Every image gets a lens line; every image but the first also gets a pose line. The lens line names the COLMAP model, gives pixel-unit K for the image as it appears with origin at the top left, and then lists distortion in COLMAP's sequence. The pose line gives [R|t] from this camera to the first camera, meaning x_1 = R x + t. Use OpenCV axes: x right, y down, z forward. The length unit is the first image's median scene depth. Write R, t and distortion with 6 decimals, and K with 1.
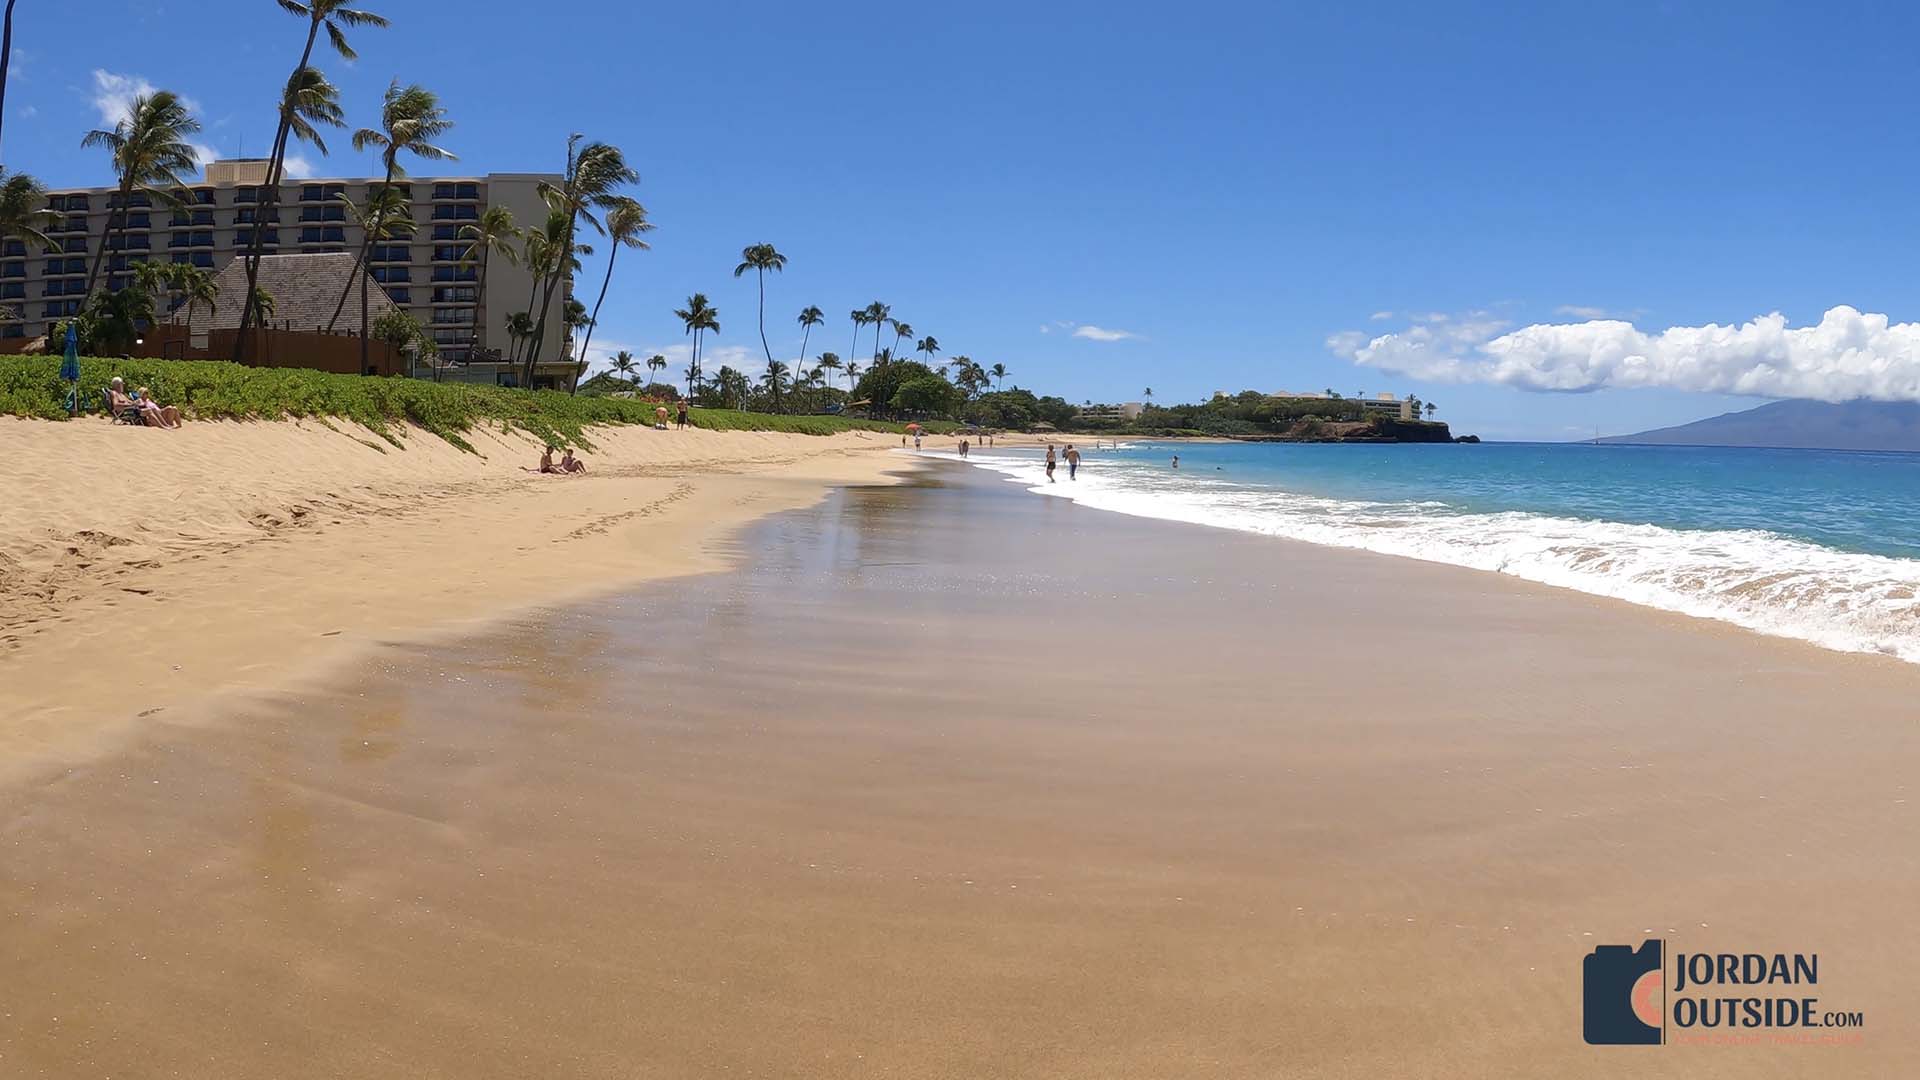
lens RADIAL K [[1469.4, 0, 954.6], [0, 1469.4, 529.8], [0, 0, 1]] dist [-0.001538, 0.004549]
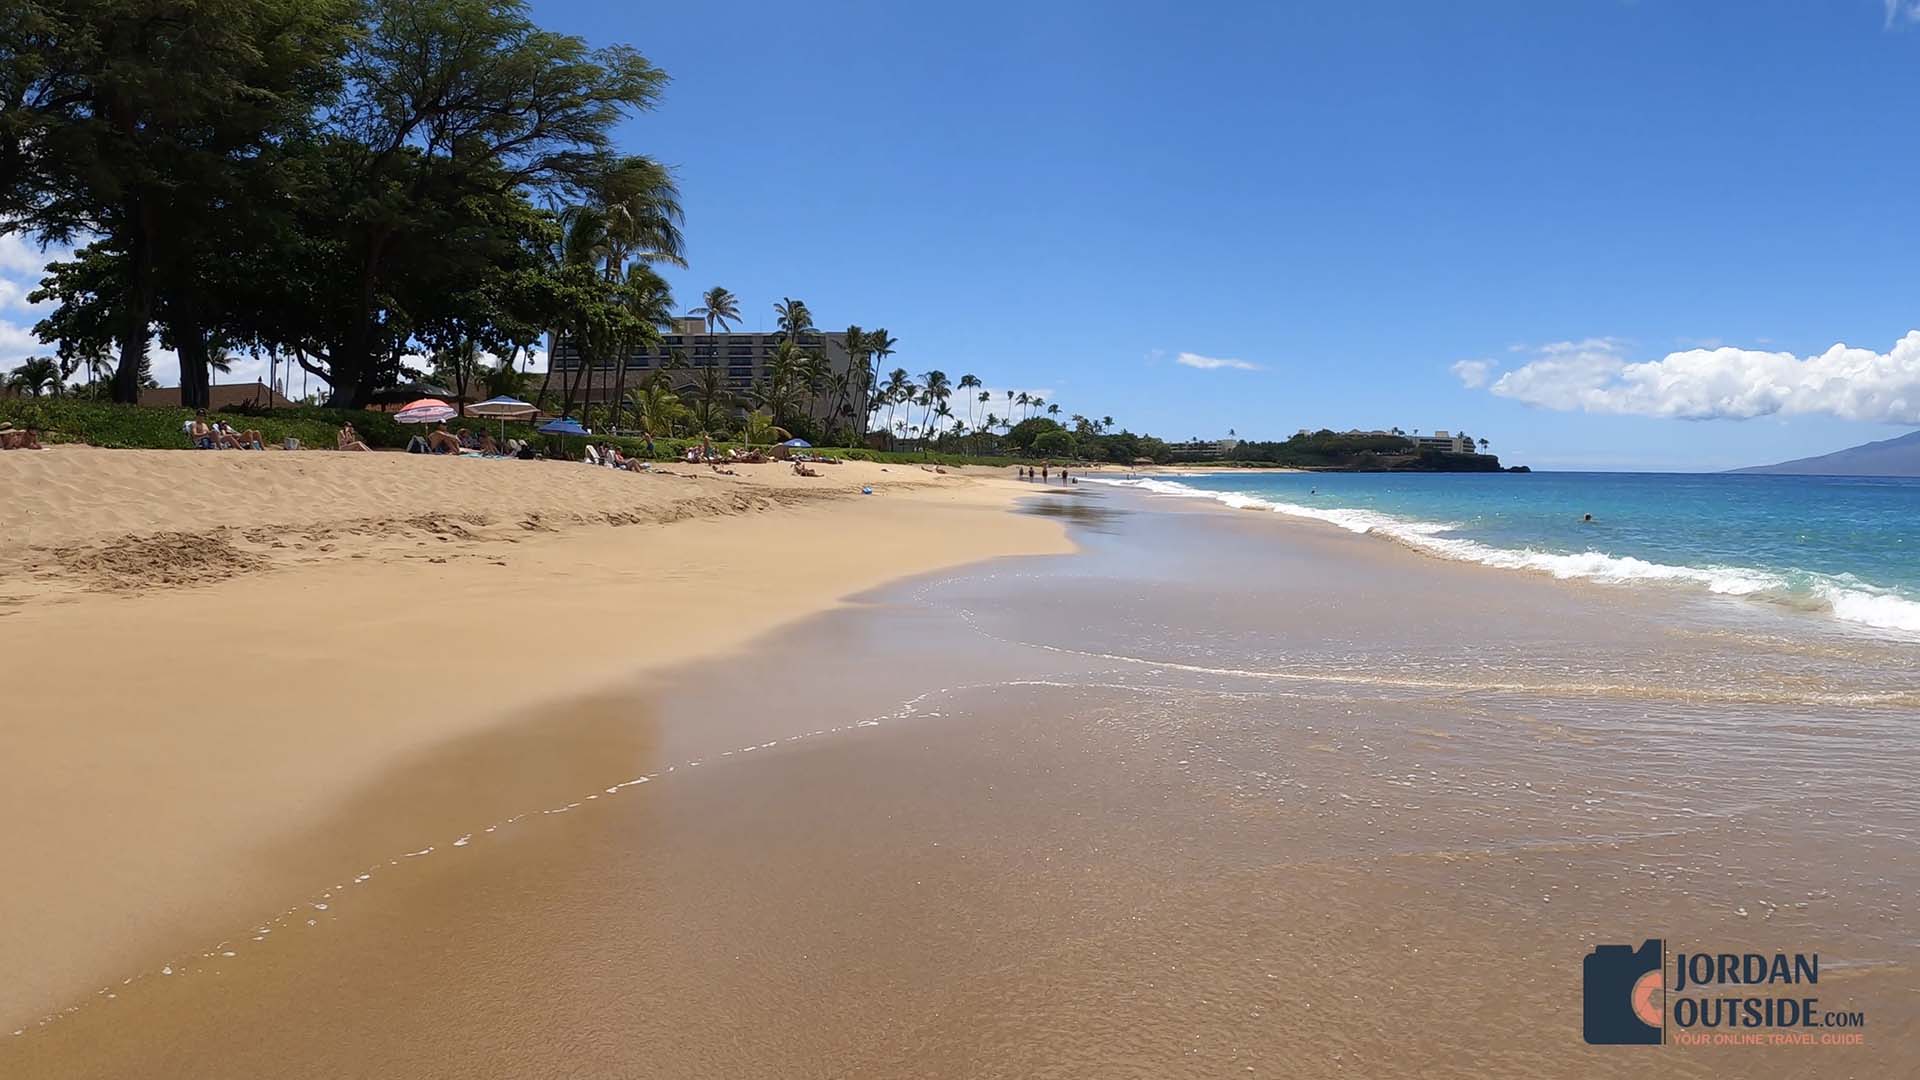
lens RADIAL K [[1469.4, 0, 954.6], [0, 1469.4, 529.8], [0, 0, 1]] dist [-0.001538, 0.004549]
pose [[0.995570, 0.000119, -0.094026, 0.010793], [-0.002239, 0.999746, -0.022444, 0.018262], [0.094000, 0.022555, 0.995317, -0.269049]]
